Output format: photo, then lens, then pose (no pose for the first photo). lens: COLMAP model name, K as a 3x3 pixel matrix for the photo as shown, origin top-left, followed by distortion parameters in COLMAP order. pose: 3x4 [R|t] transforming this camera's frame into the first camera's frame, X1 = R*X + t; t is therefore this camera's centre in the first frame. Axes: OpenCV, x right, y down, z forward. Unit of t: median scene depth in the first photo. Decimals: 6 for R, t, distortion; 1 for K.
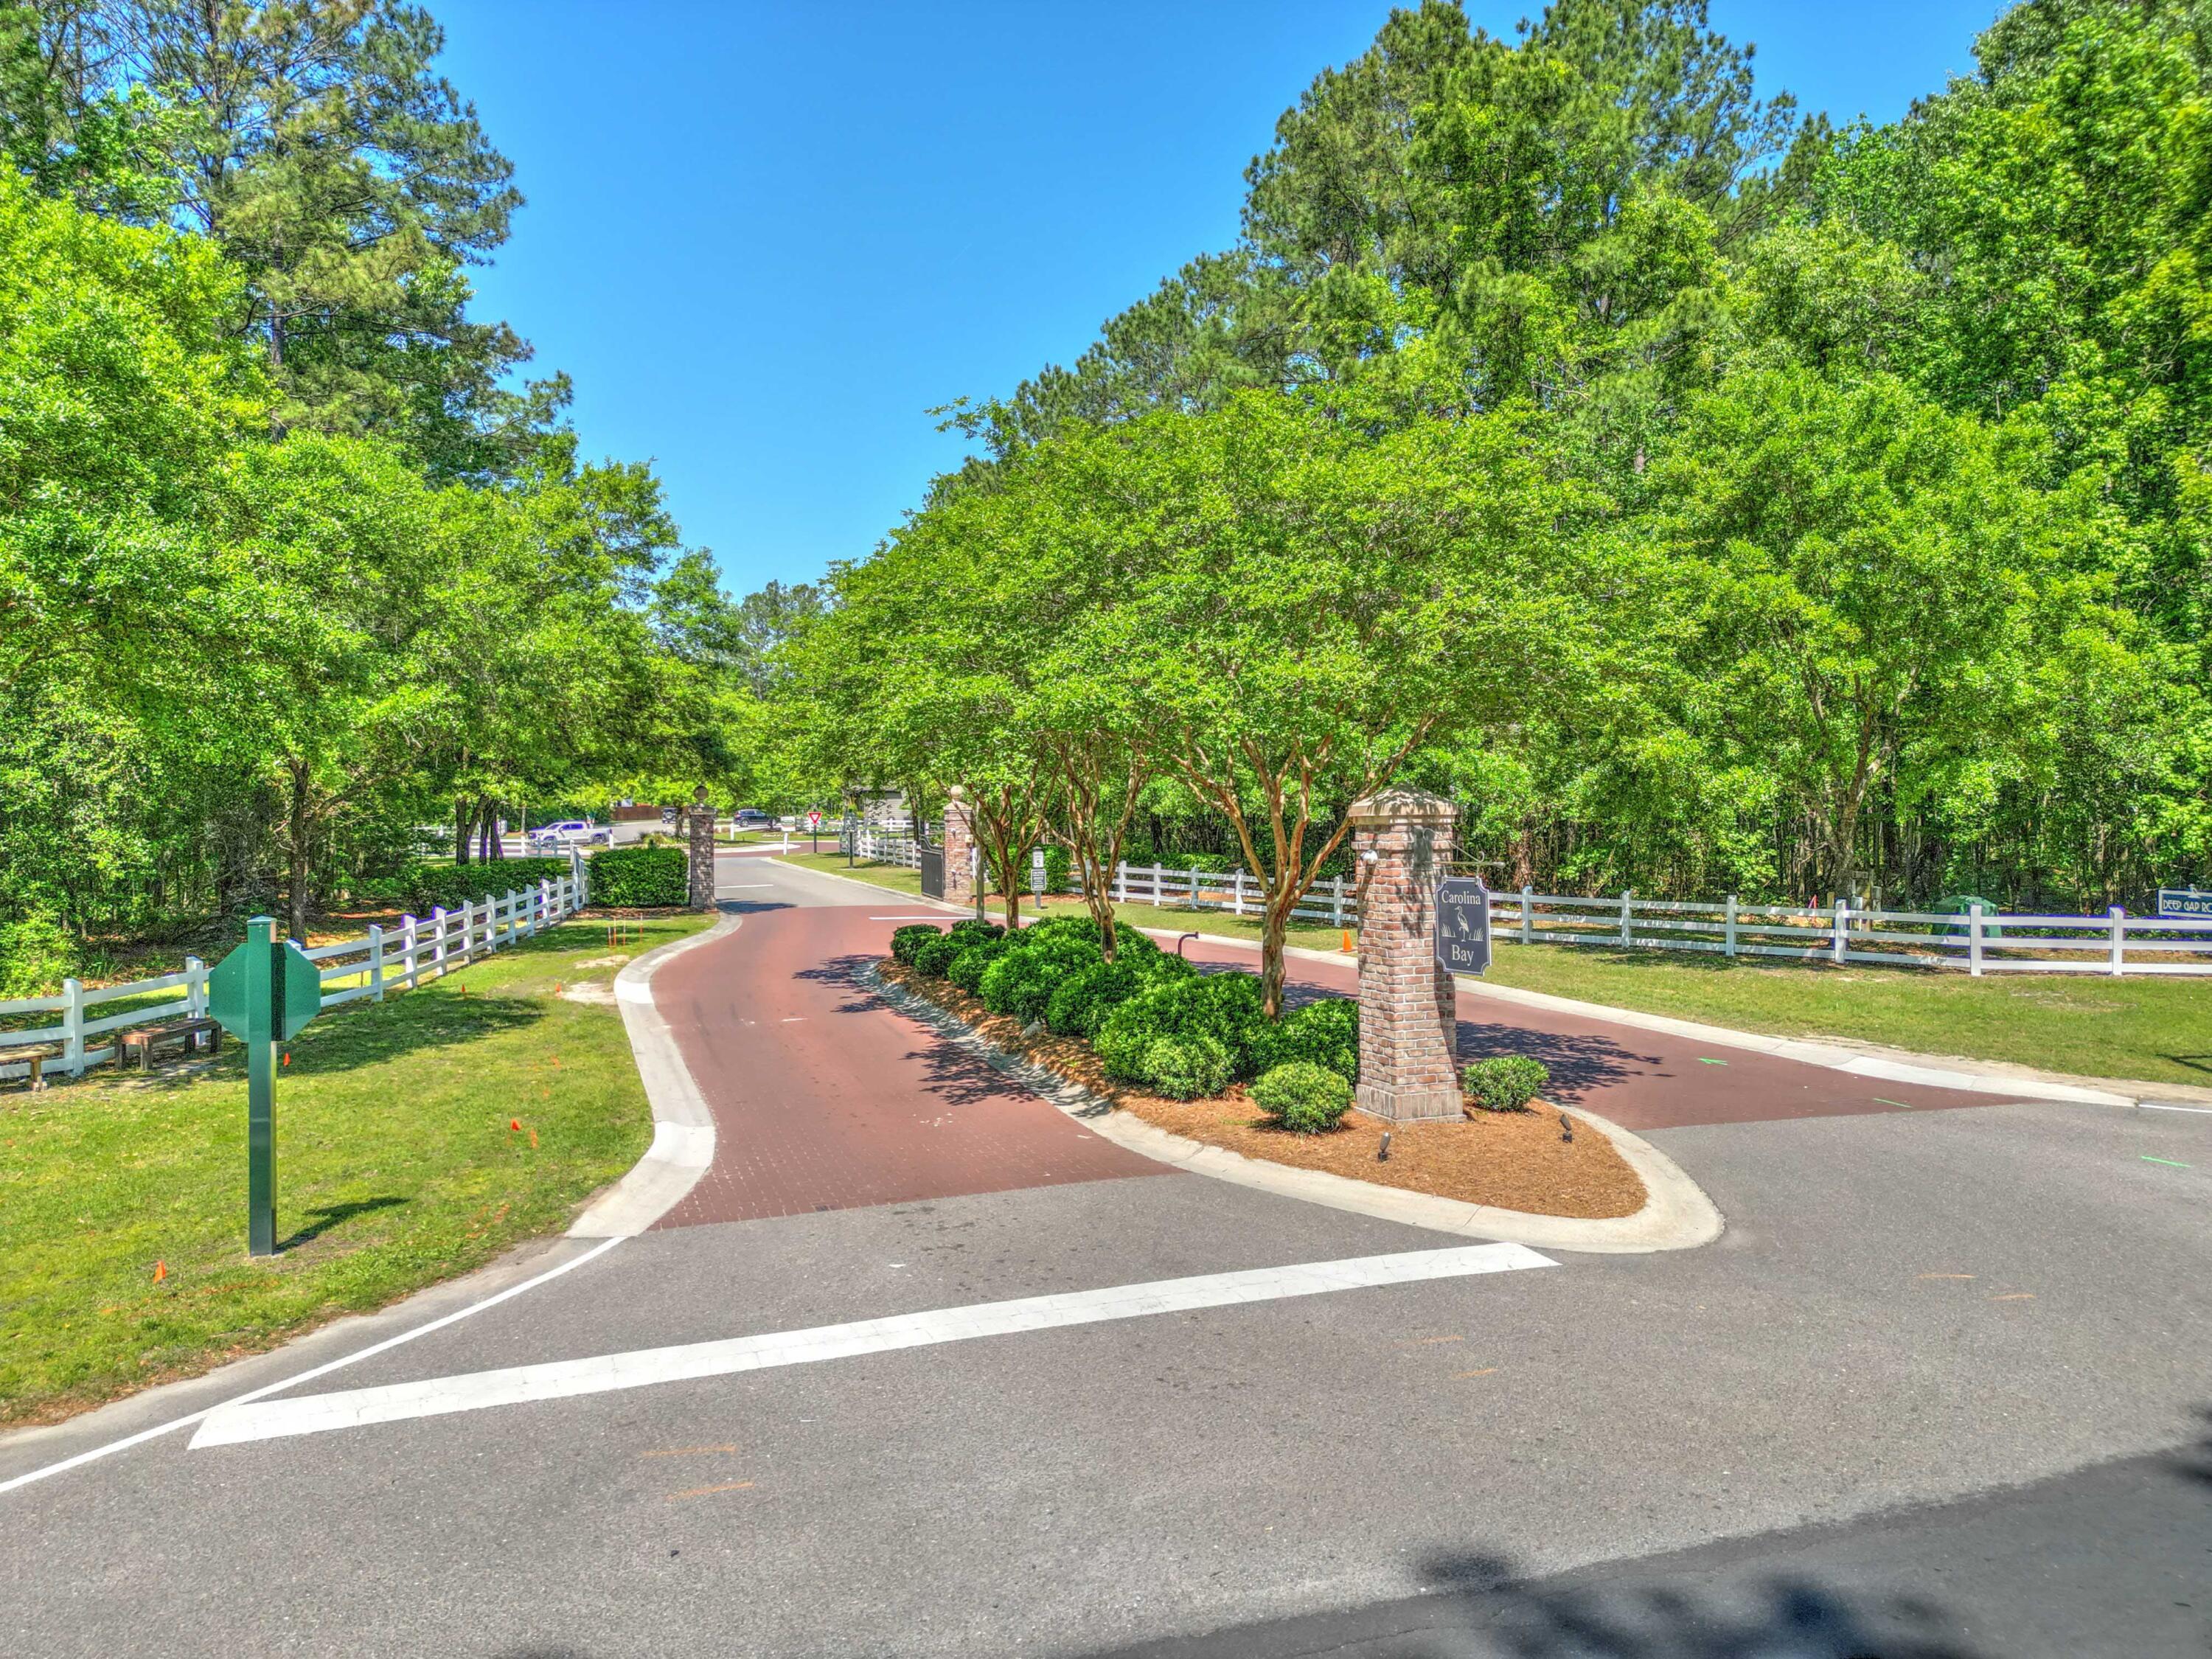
lens RADIAL K [[1564.2, 0, 1106.0], [0, 1564.2, 829.5], [0, 0, 1]] dist [0.092263, -0.076058]
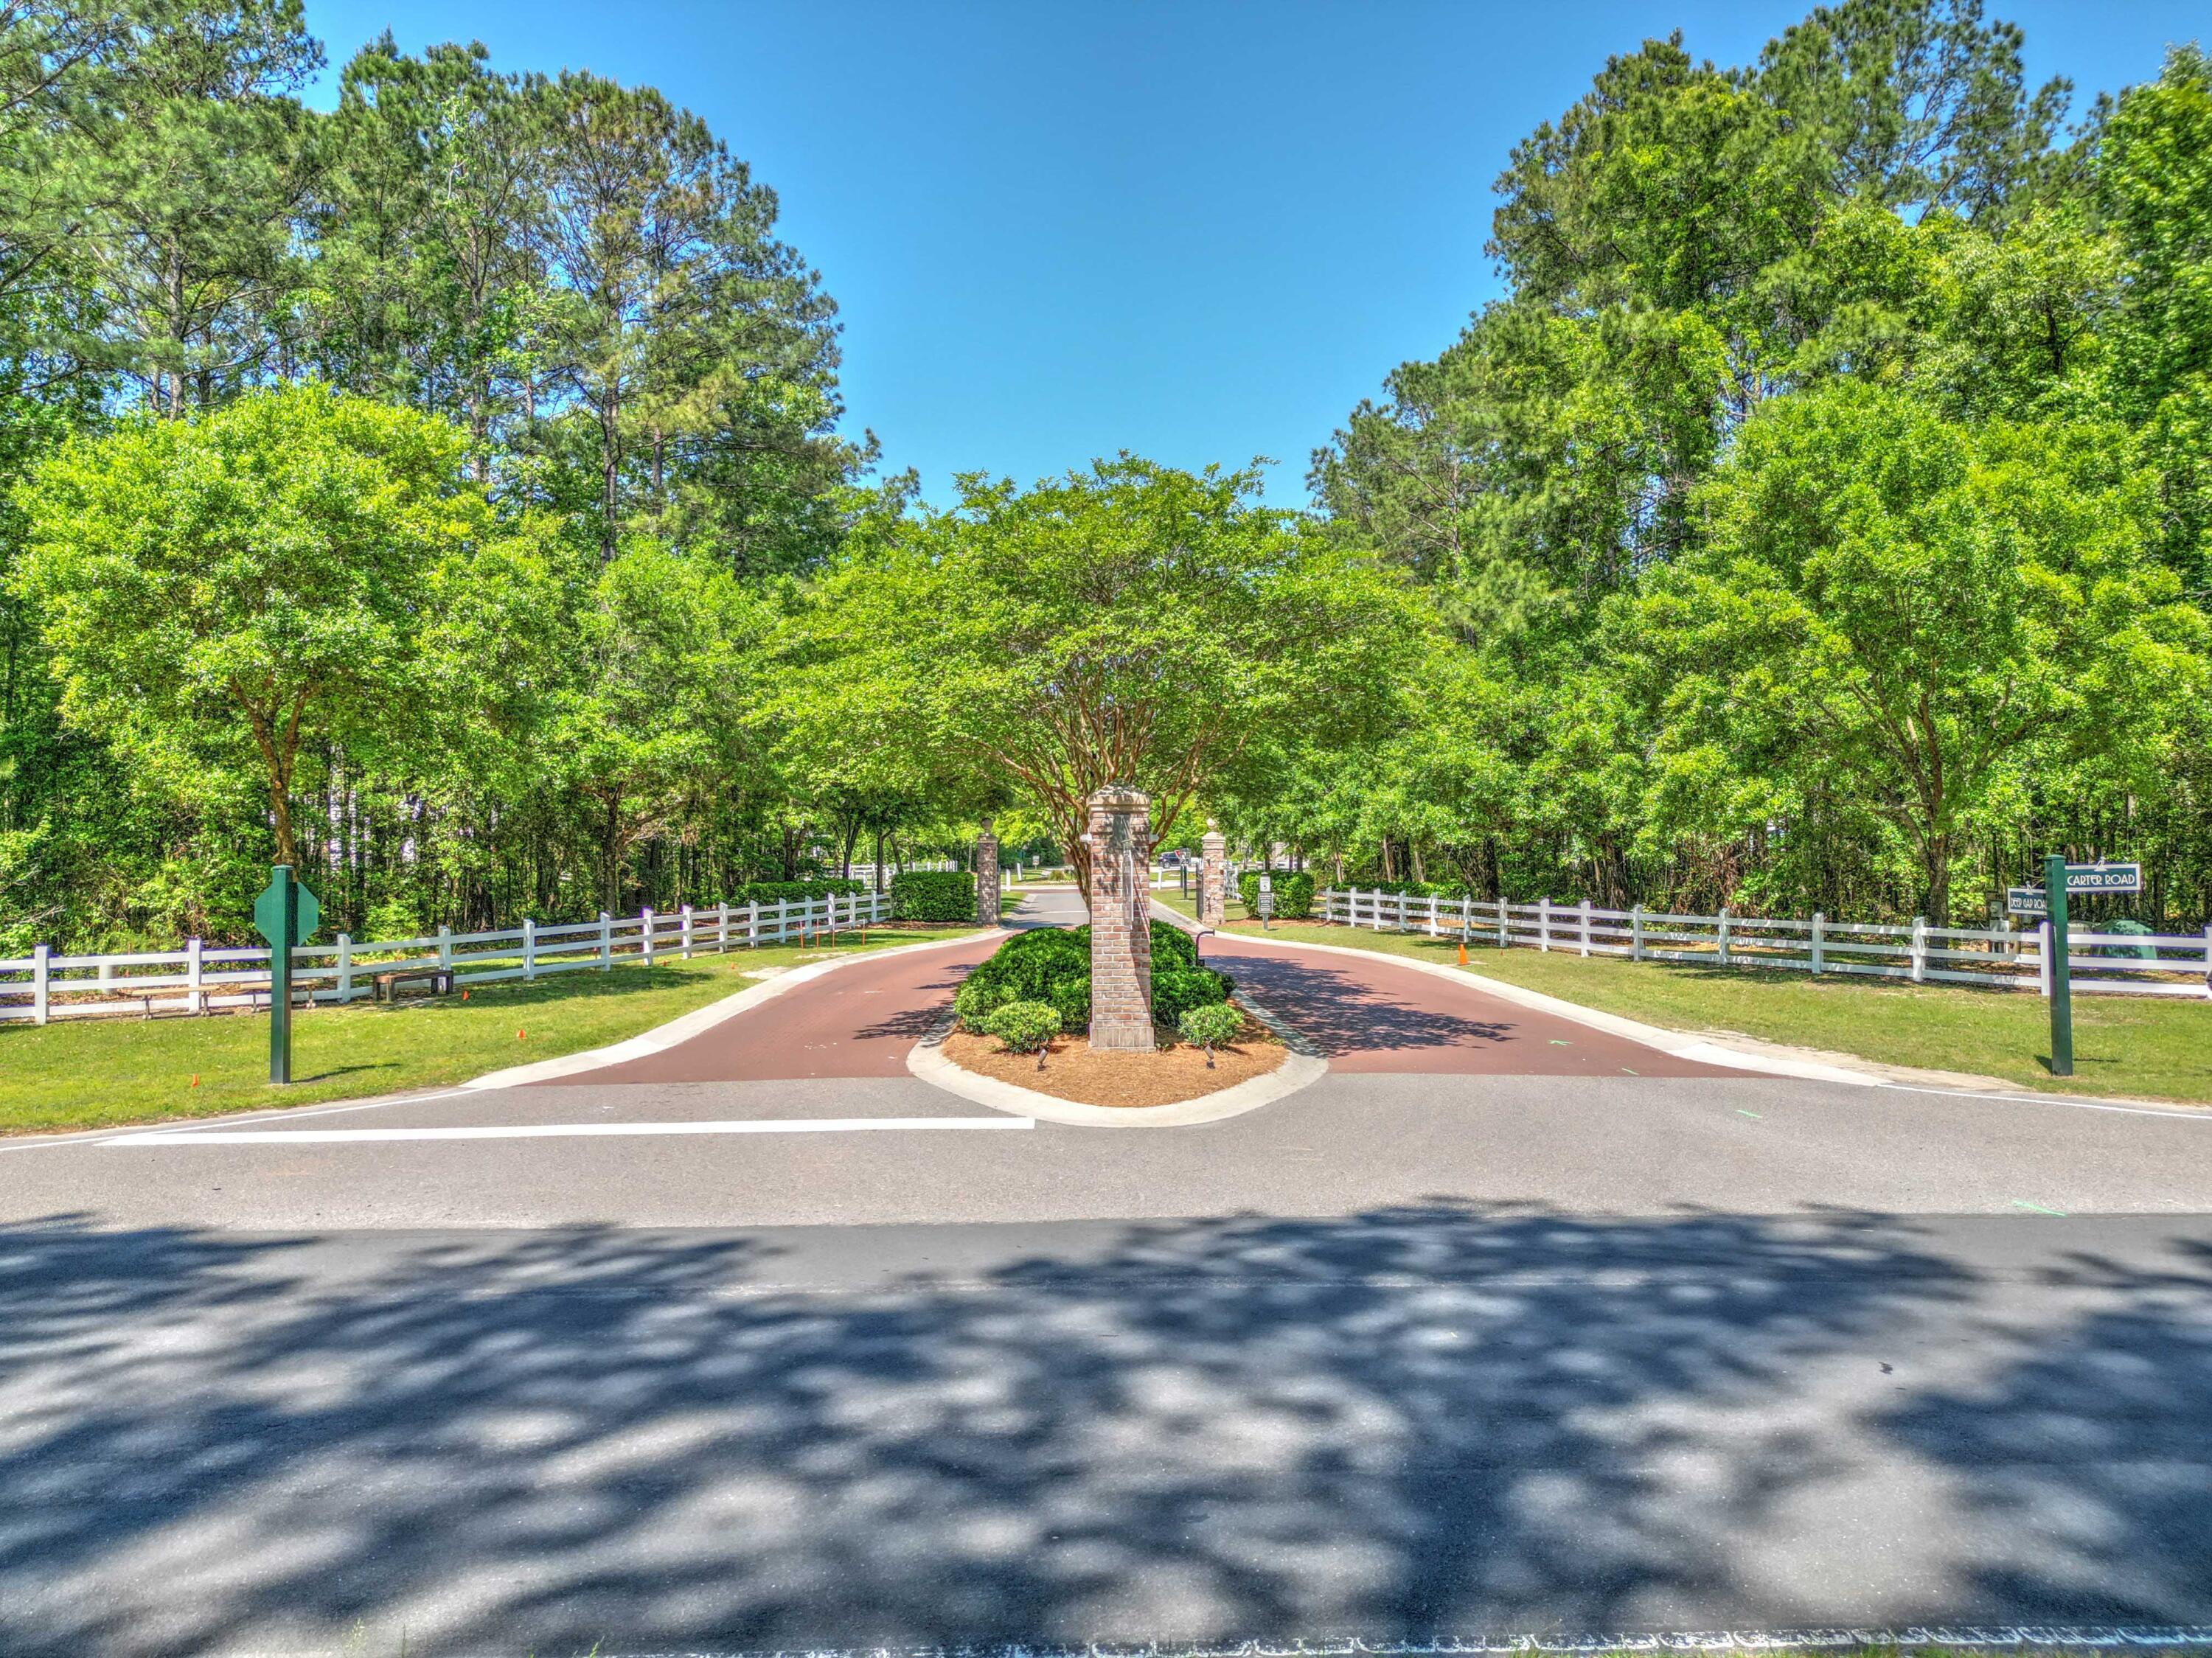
lens RADIAL K [[1564.0, 0, 1106.0], [0, 1564.0, 829.0], [0, 0, 1]] dist [0.092263, -0.076058]
pose [[0.950940, -0.002127, -0.309367, 0.266785], [-0.008129, 0.999459, -0.031860, 0.023591], [0.309268, 0.032812, 0.950409, -0.083373]]
